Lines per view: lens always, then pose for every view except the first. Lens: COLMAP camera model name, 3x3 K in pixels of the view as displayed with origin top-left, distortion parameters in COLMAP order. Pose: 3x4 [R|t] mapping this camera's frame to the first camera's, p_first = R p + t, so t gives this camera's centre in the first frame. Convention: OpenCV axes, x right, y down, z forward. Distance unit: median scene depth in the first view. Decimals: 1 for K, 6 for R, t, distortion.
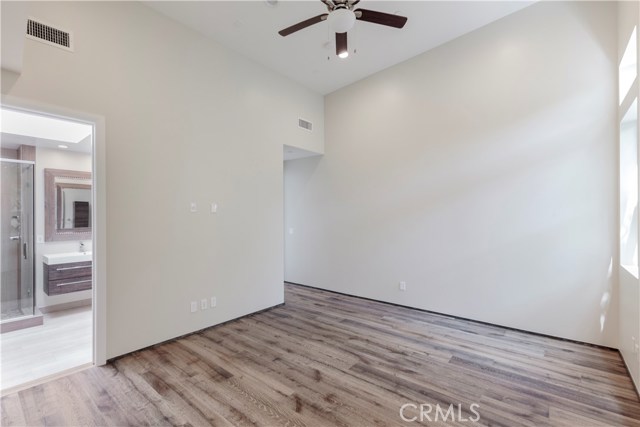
lens RADIAL K [[289.4, 0, 320.0], [0, 289.4, 213.5], [0, 0, 1]] dist [0.003559, 0.000468]
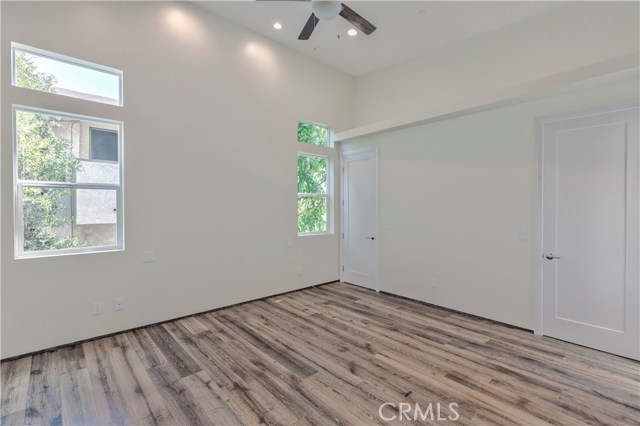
lens RADIAL K [[289.4, 0, 320.0], [0, 289.4, 213.0], [0, 0, 1]] dist [0.003559, 0.000468]
pose [[-0.989206, -0.001993, 0.146519, -0.039308], [0.000236, 0.999885, 0.015195, 0.026286], [-0.146533, 0.015066, -0.989091, 1.917828]]
